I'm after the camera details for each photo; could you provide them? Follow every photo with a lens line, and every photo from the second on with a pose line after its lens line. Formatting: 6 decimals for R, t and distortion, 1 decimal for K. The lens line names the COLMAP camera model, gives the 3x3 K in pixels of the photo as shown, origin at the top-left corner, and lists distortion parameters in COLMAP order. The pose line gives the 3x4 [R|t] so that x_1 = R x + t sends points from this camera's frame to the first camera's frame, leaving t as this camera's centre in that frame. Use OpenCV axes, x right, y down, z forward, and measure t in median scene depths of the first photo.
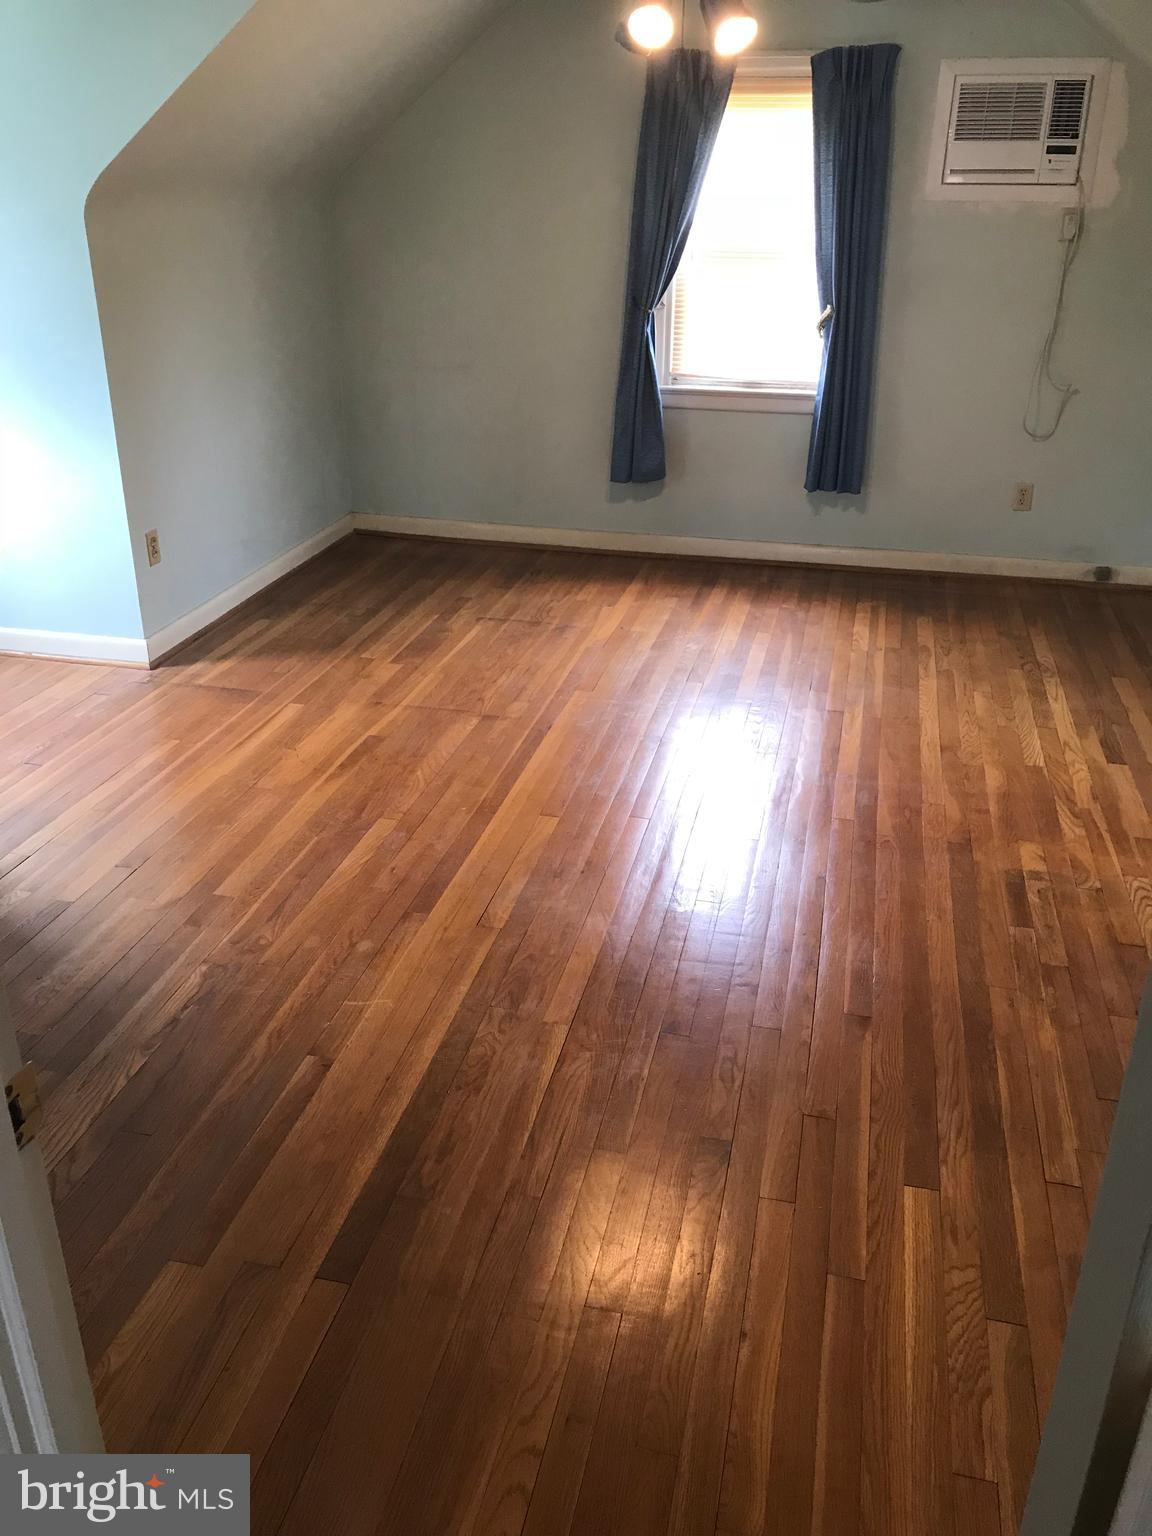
lens RADIAL K [[1256.4, 0, 576.0], [0, 1256.4, 768.0], [0, 0, 1]] dist [0.004635, -0.000207]
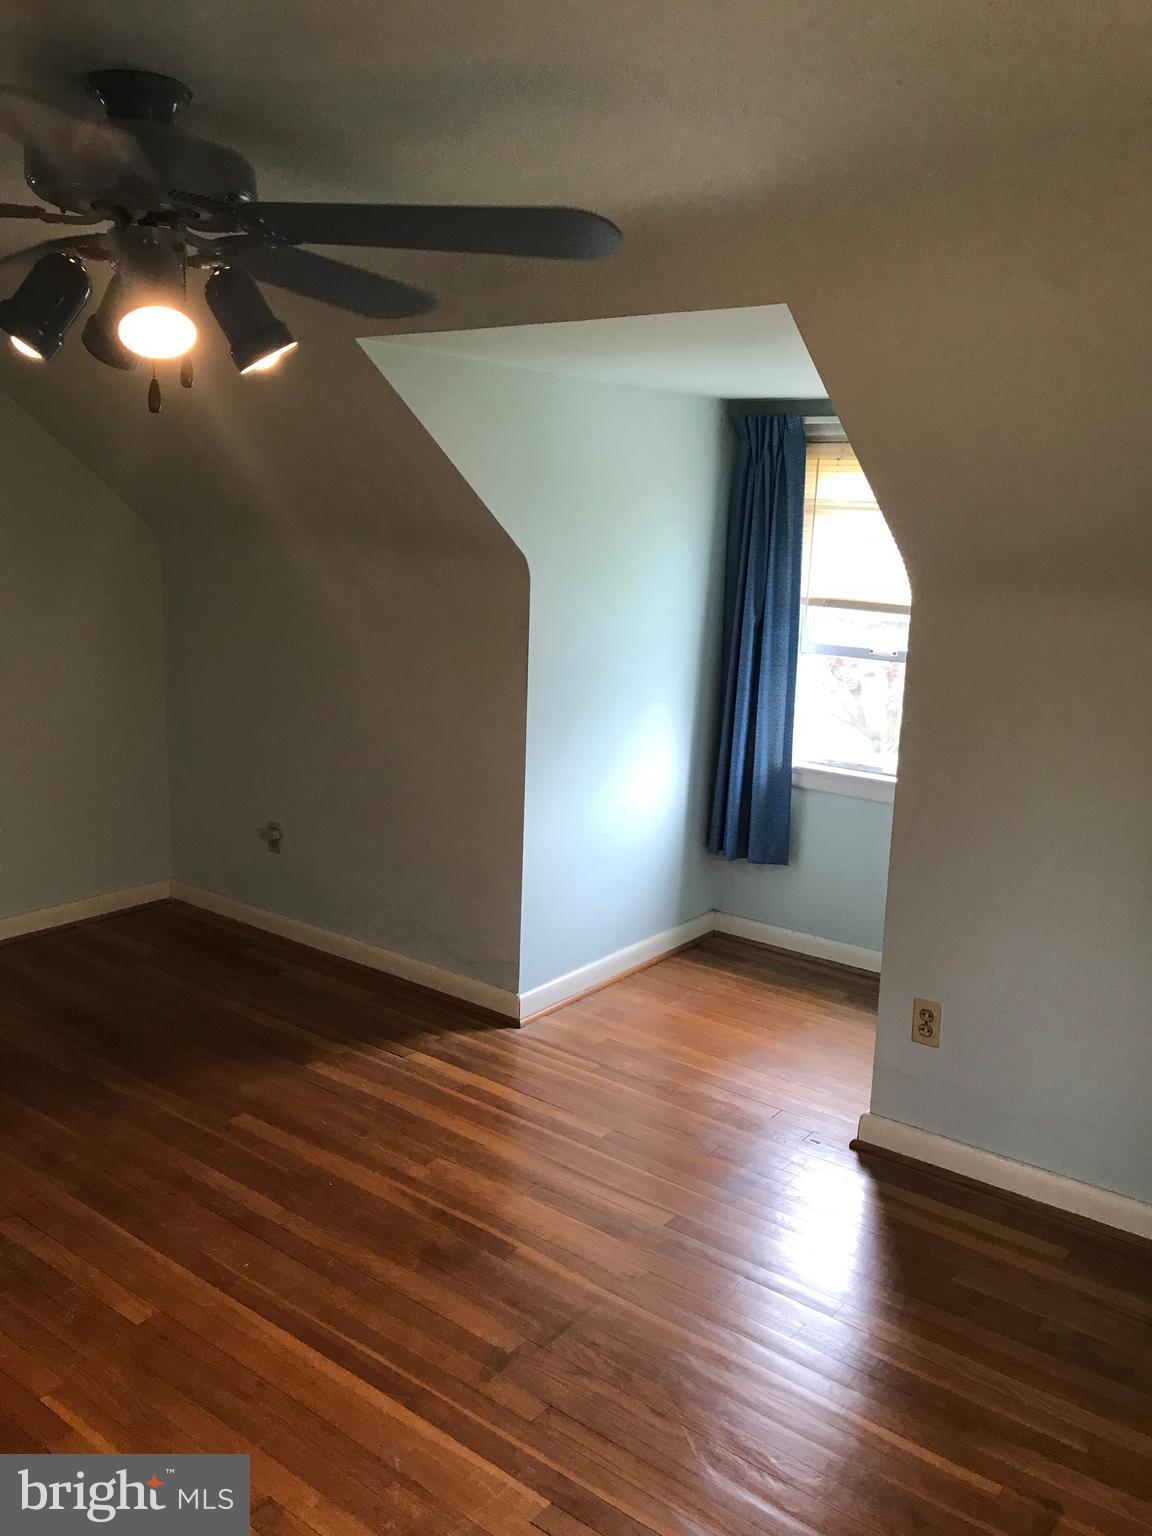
lens RADIAL K [[1256.4, 0, 576.0], [0, 1256.4, 768.0], [0, 0, 1]] dist [0.004635, -0.000207]
pose [[-0.412634, 0.149301, -0.898578, 0.387389], [-0.423709, 0.841797, 0.334437, -0.461186], [0.806352, 0.518735, -0.284094, 0.969933]]
